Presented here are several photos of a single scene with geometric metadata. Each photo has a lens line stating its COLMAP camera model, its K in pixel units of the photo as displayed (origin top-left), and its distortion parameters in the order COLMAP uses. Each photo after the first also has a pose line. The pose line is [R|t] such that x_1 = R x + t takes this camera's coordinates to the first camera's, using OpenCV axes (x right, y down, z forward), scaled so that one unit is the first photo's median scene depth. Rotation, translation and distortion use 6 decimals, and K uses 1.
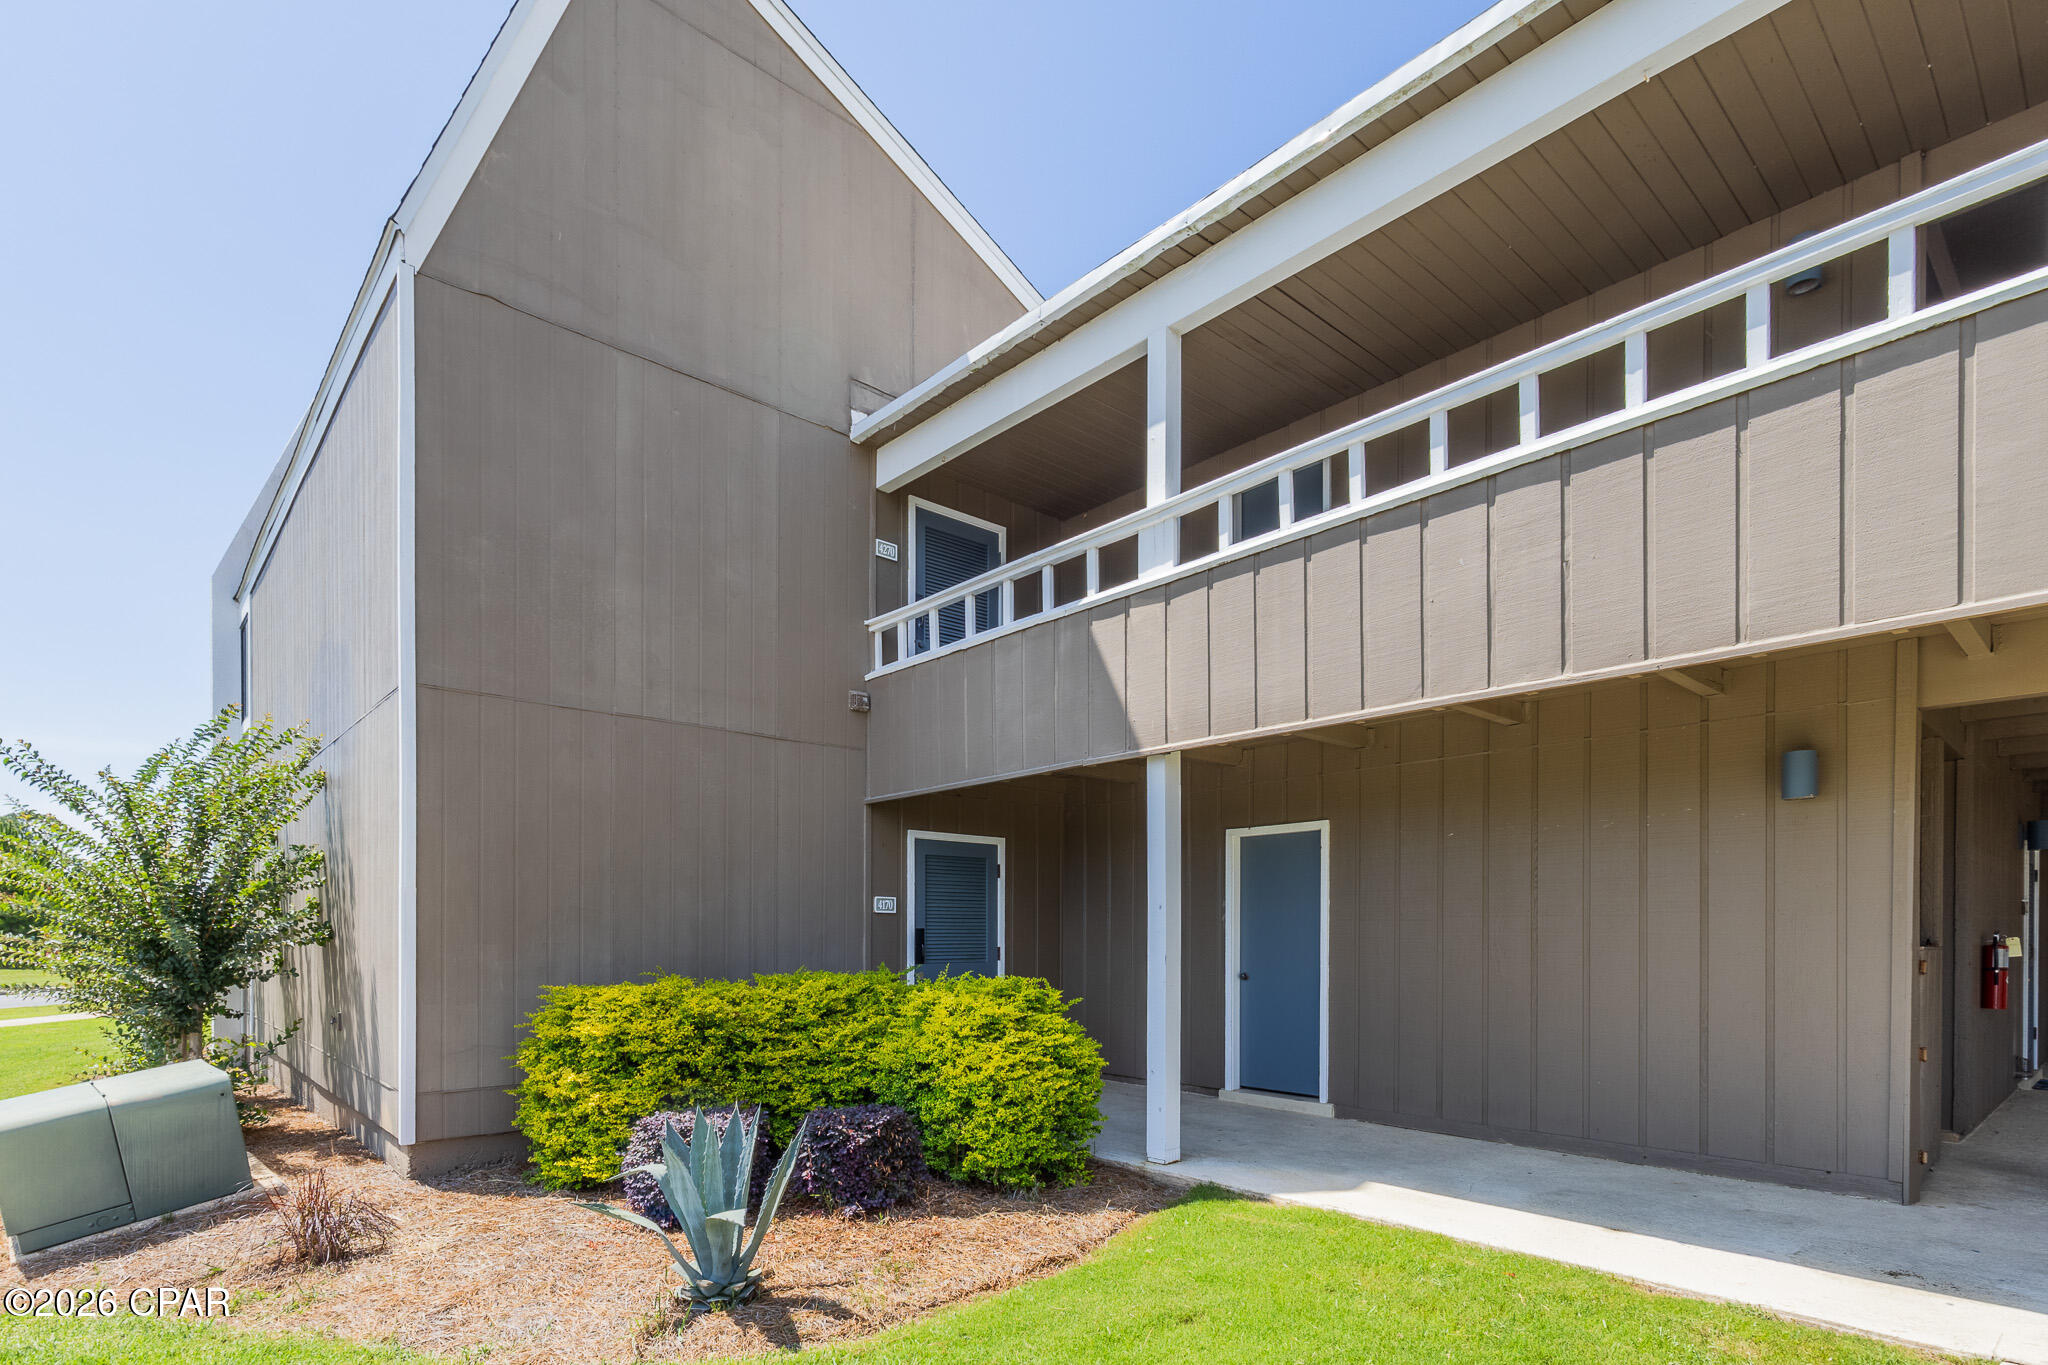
lens RADIAL K [[1037.4, 0, 1016.1], [0, 1037.4, 943.5], [0, 0, 1]] dist [0.001393, 0.000170]
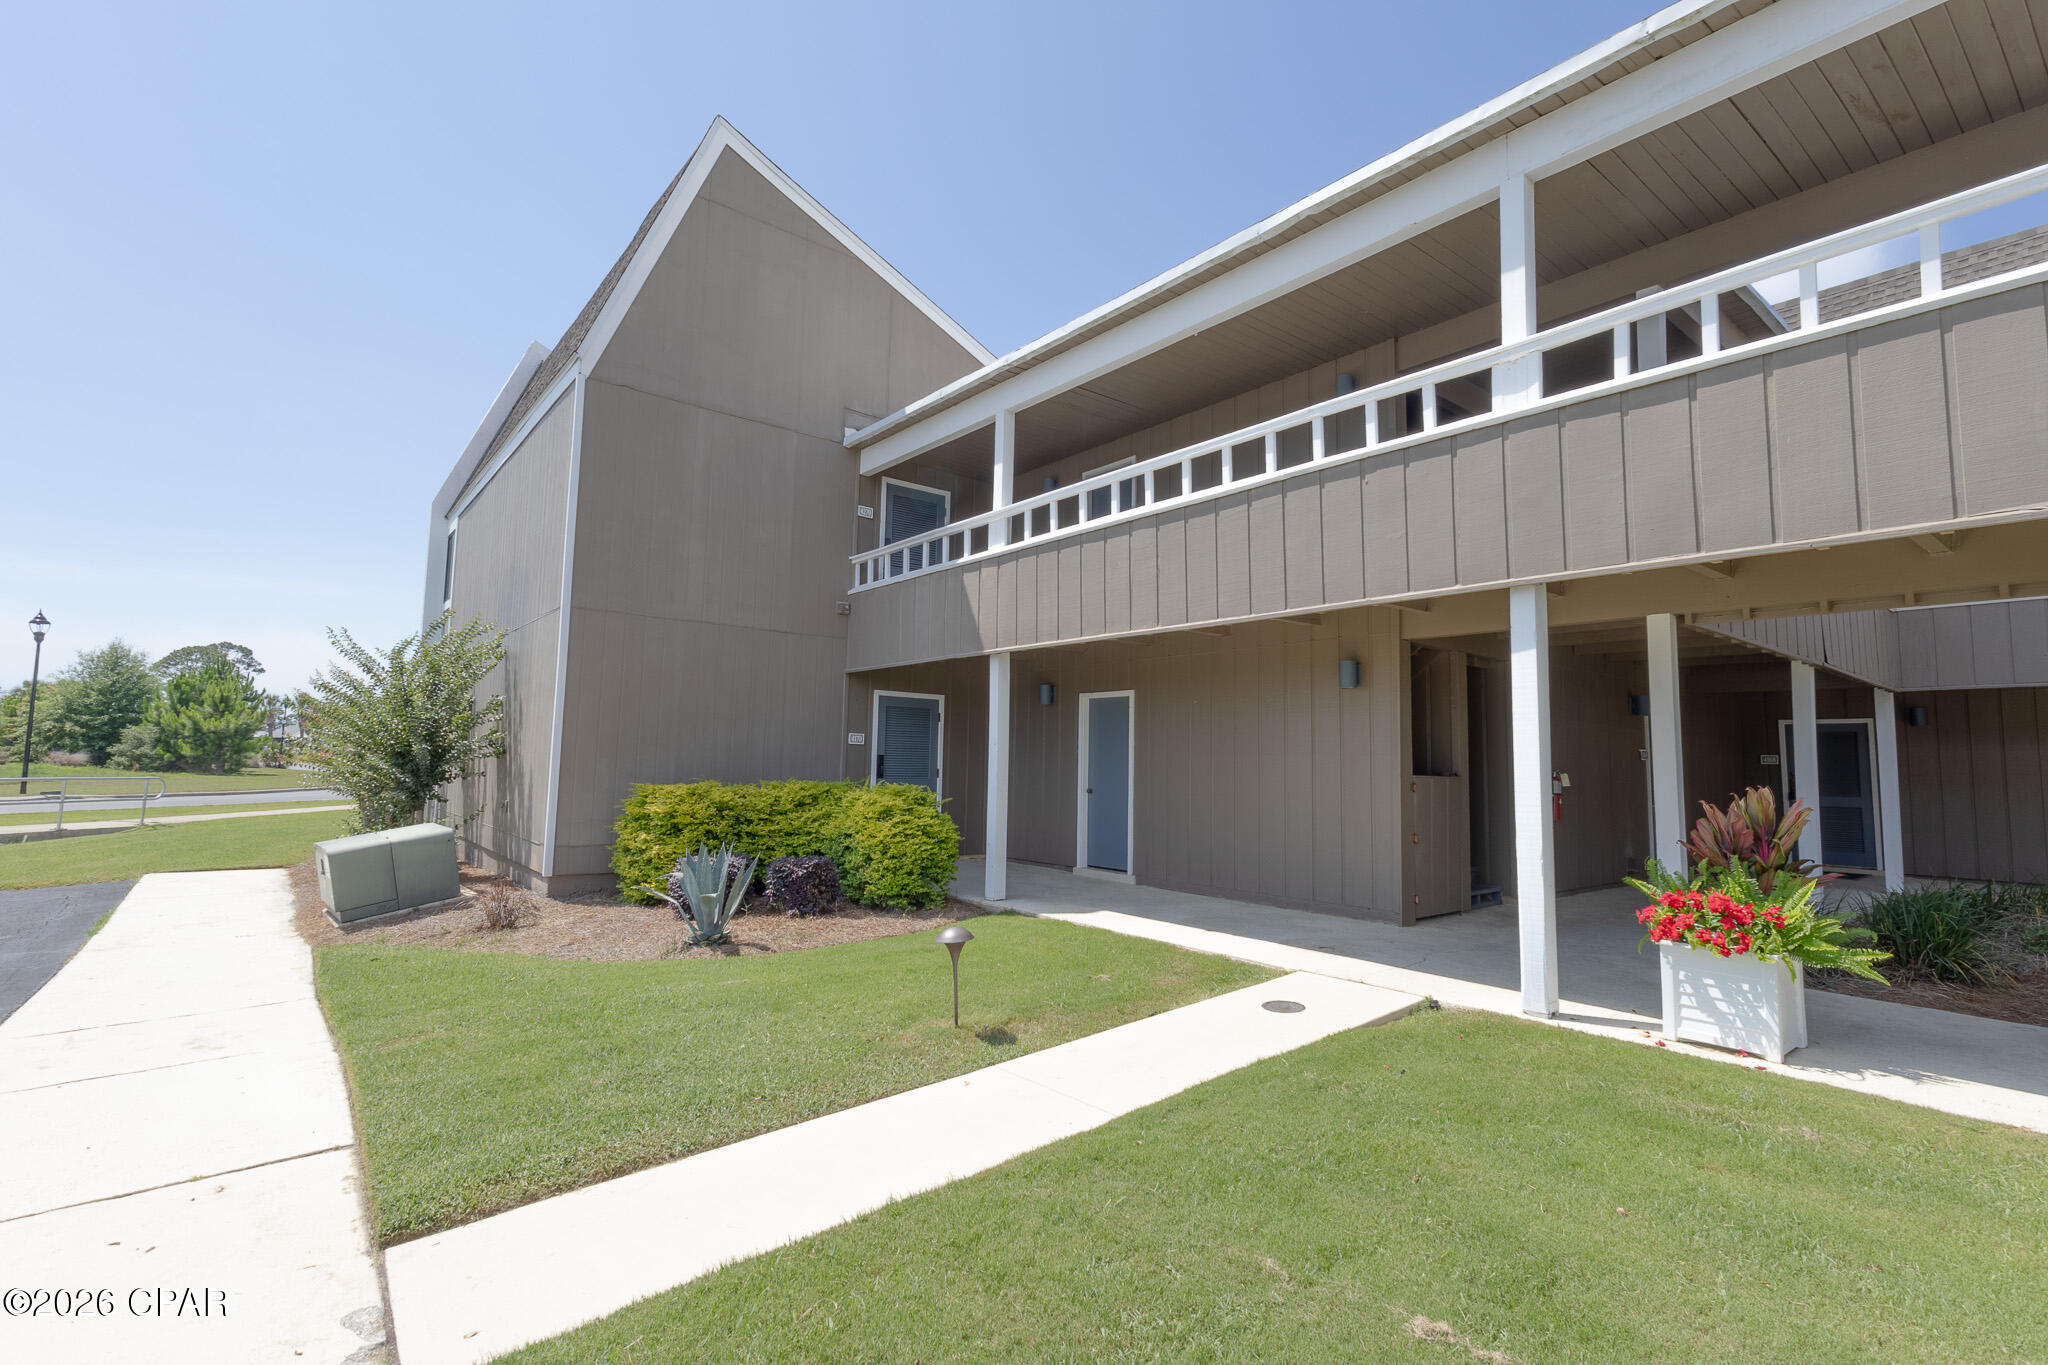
lens RADIAL K [[939.9, 0, 1021.7], [0, 939.9, 681.6], [0, 0, 1]] dist [0.001829, 0.000984]
pose [[0.998456, 0.016344, -0.053094, 0.260944], [-0.021389, 0.995162, -0.095892, 0.008904], [0.051270, 0.096879, 0.993975, -0.513359]]
